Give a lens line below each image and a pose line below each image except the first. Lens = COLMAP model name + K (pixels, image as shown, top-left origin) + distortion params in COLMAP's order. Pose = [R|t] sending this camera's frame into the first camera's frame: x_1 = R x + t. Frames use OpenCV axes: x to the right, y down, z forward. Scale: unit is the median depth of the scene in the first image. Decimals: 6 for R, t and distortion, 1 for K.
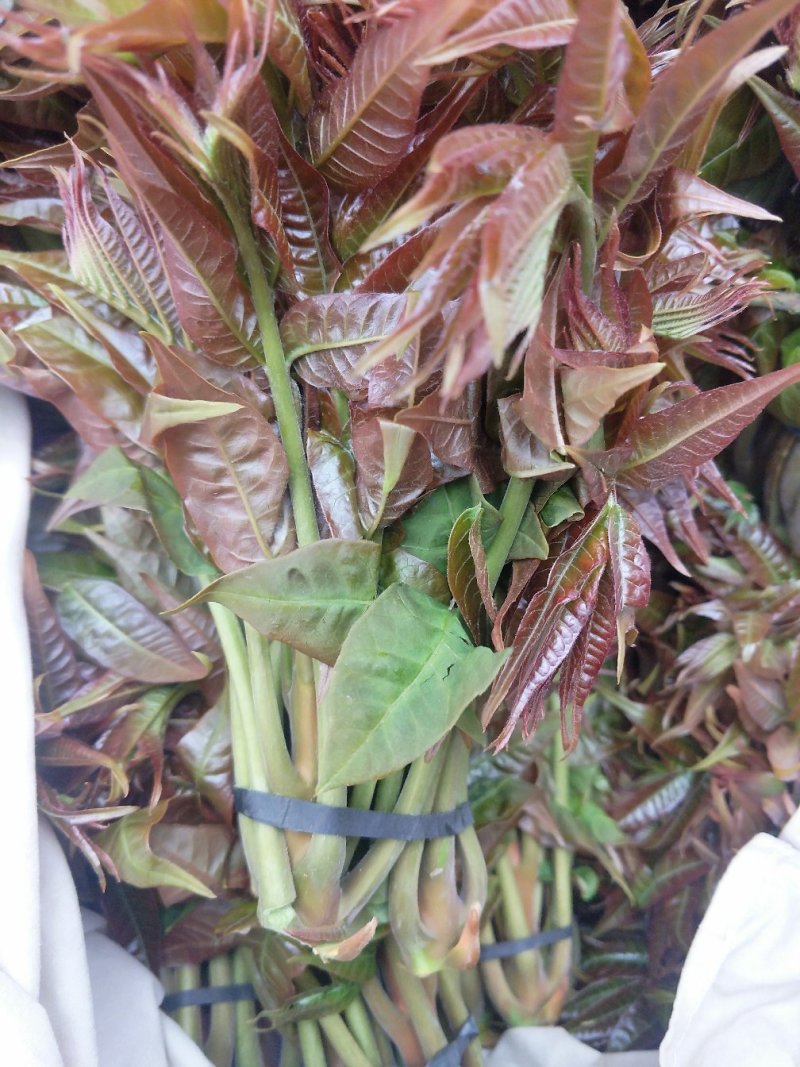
lens RADIAL K [[899.6, 0, 400.0], [0, 899.6, 533.5], [0, 0, 1]] dist [-0.015134, -0.009069]
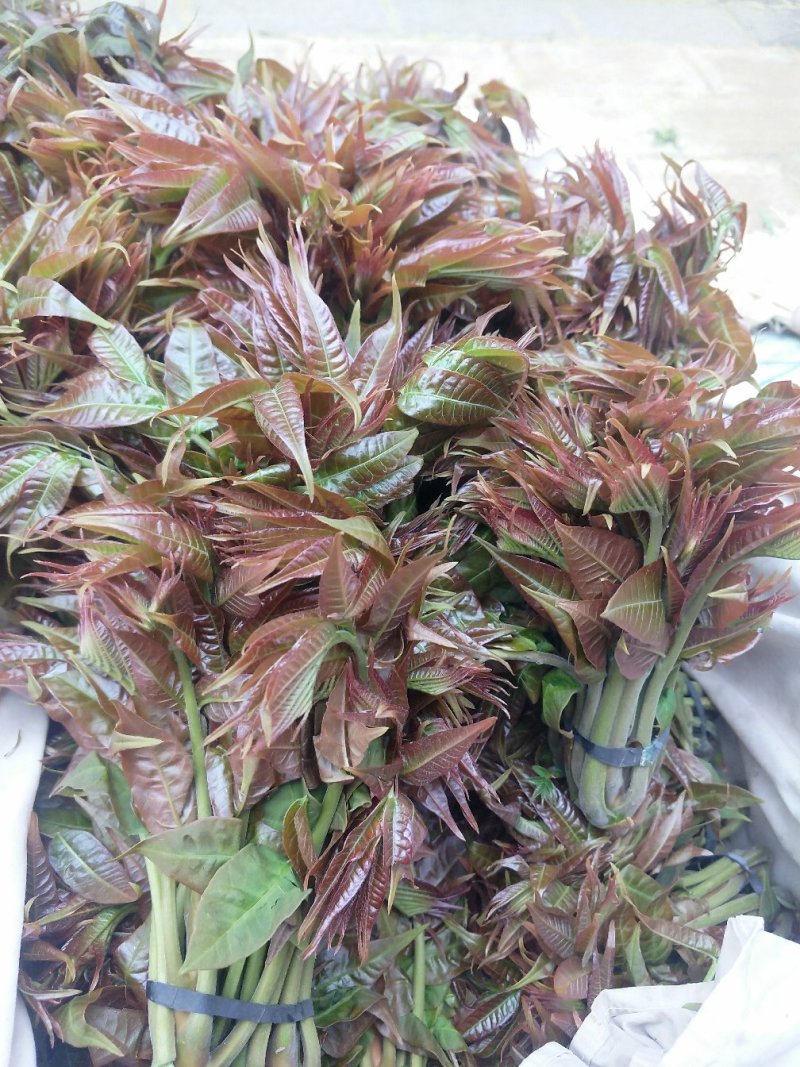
lens RADIAL K [[851.7, 0, 400.0], [0, 851.7, 533.5], [0, 0, 1]] dist [0.004706, -0.010569]
pose [[0.999526, 0.026323, -0.015967, 0.263369], [-0.029490, 0.967565, -0.250894, -0.107741], [0.008845, 0.251246, 0.967883, -0.626983]]
